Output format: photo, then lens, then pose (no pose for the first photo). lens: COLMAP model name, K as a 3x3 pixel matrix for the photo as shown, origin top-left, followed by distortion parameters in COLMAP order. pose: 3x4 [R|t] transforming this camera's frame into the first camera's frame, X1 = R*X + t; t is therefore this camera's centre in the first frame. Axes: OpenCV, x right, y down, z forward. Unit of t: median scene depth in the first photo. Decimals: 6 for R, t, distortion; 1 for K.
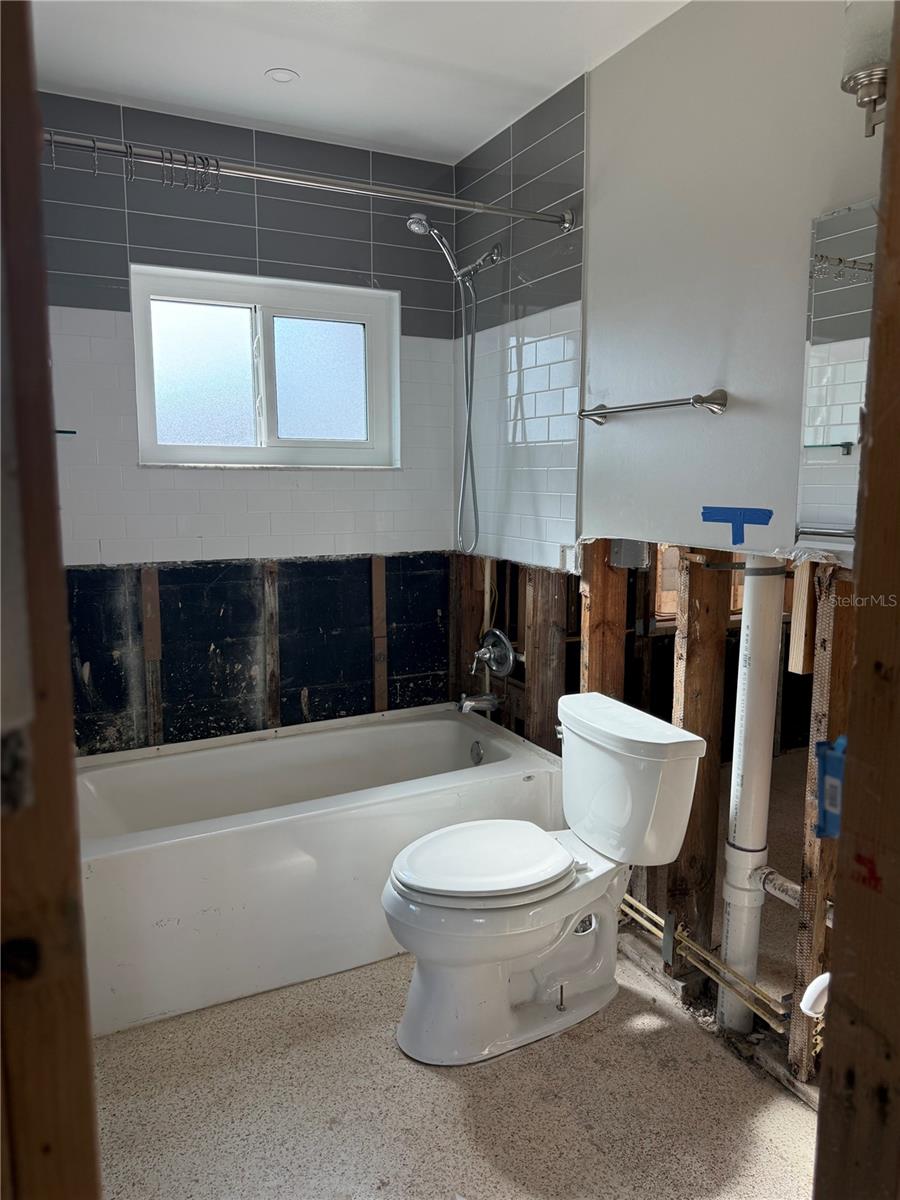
lens RADIAL K [[855.4, 0, 443.8], [0, 855.4, 593.0], [0, 0, 1]] dist [-0.027962, -0.005349]
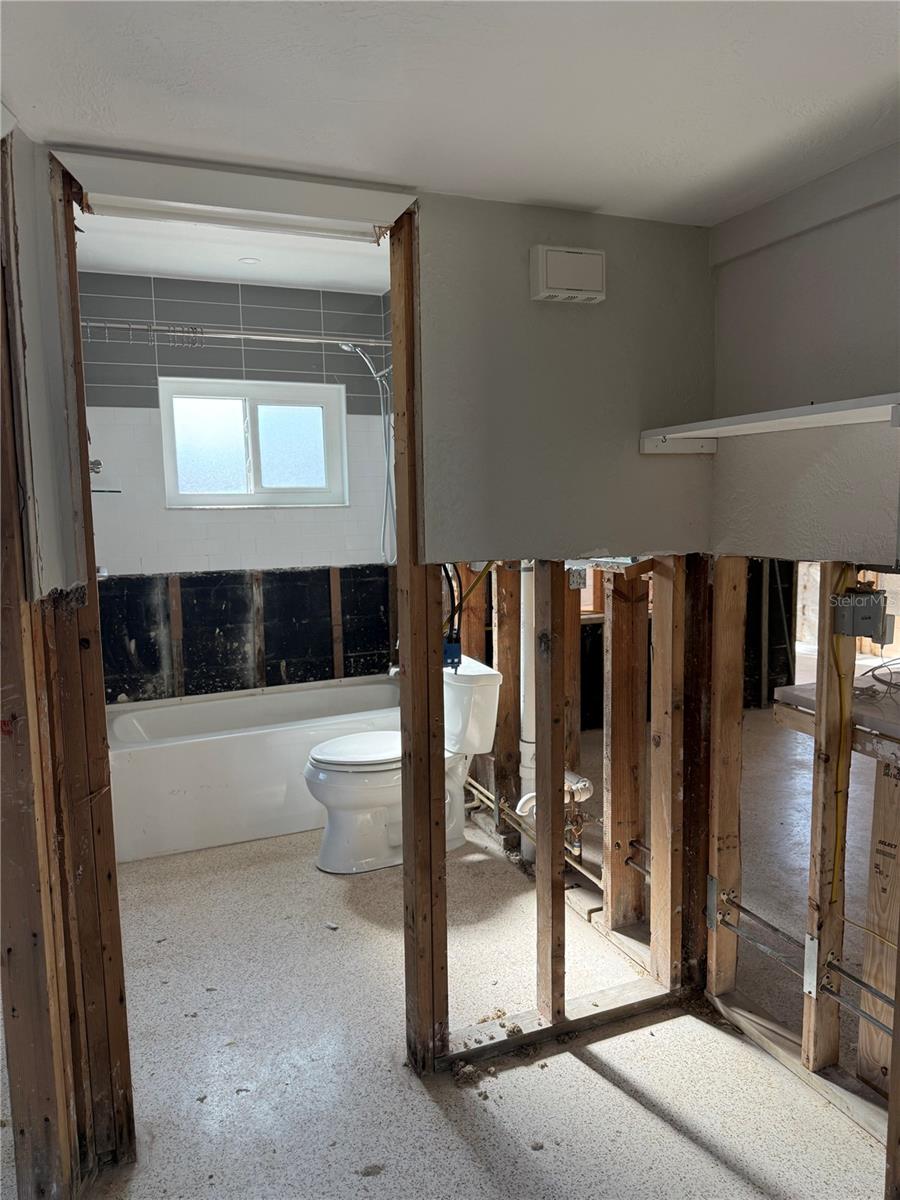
lens RADIAL K [[855.4, 0, 459.3], [0, 855.4, 607.5], [0, 0, 1]] dist [-0.027962, -0.005349]
pose [[0.998410, -0.009808, -0.055510, 0.226082], [0.008919, 0.999829, -0.016225, 0.051399], [0.055660, 0.015704, 0.998326, -0.443170]]
